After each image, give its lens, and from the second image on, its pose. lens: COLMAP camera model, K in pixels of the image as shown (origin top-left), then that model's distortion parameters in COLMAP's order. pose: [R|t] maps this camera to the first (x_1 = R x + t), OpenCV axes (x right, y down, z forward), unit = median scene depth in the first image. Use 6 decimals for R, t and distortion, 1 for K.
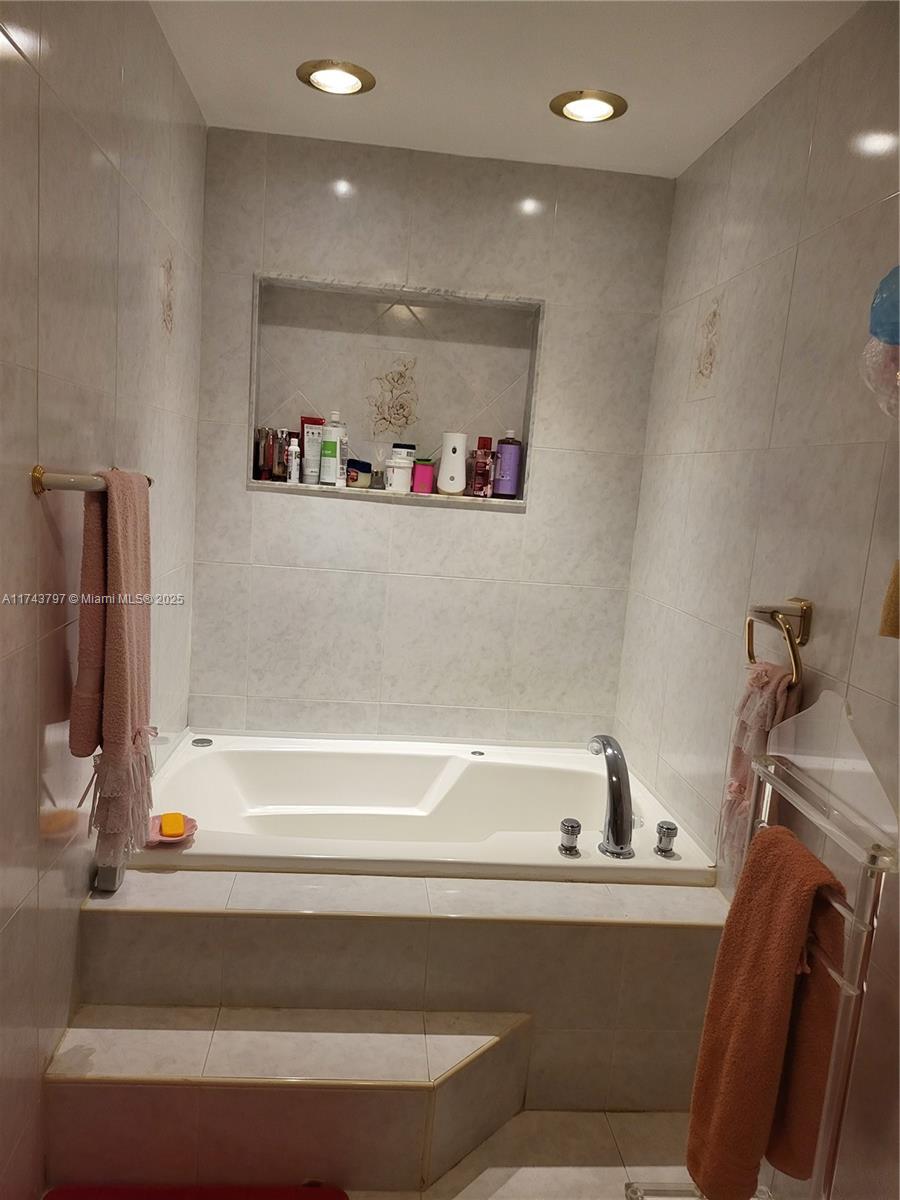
lens RADIAL K [[853.2, 0, 434.2], [0, 853.2, 616.3], [0, 0, 1]] dist [0.067599, -0.092670]
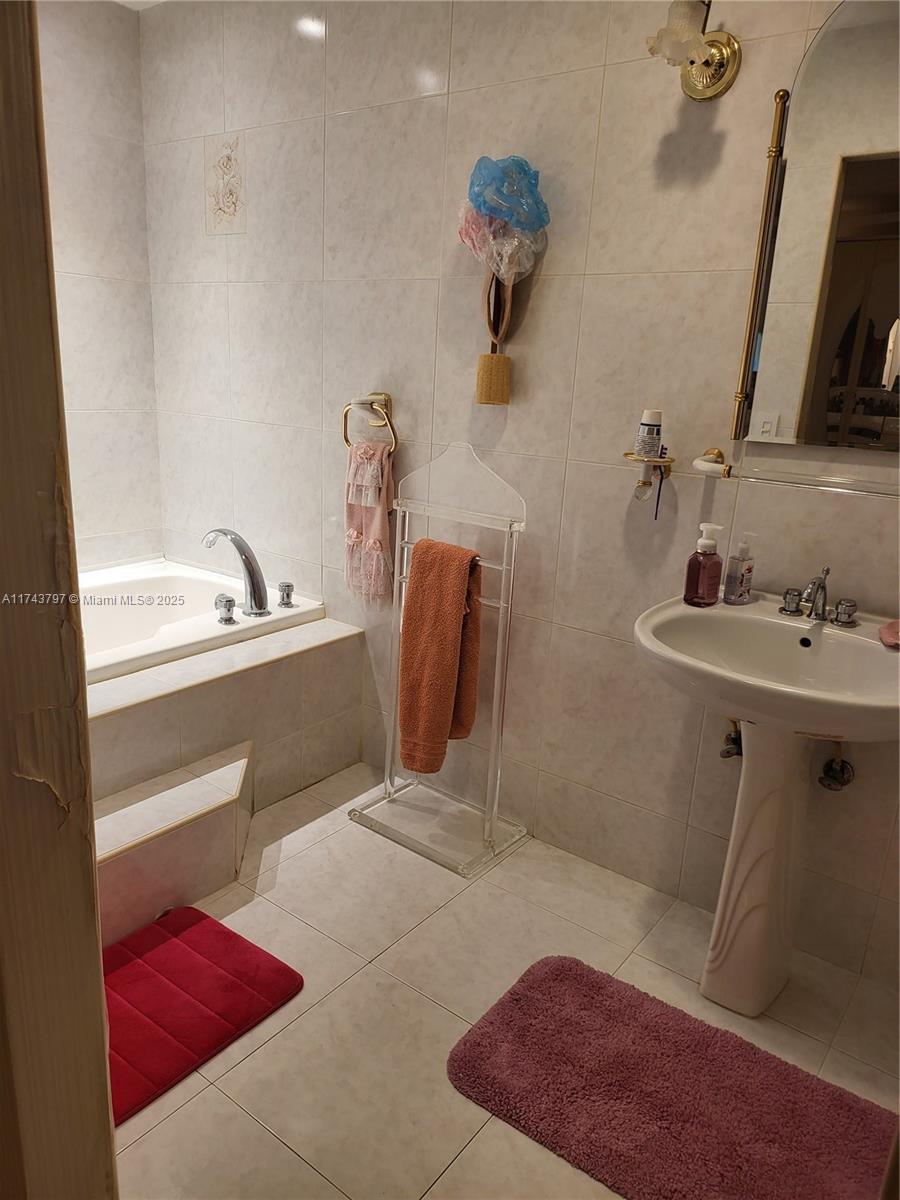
lens RADIAL K [[853.2, 0, 434.2], [0, 853.2, 616.3], [0, 0, 1]] dist [0.067599, -0.092670]
pose [[0.670518, -0.248217, 0.699138, -0.507516], [0.121035, 0.966344, 0.227003, 0.022355], [-0.731953, -0.067589, 0.677994, -0.052768]]
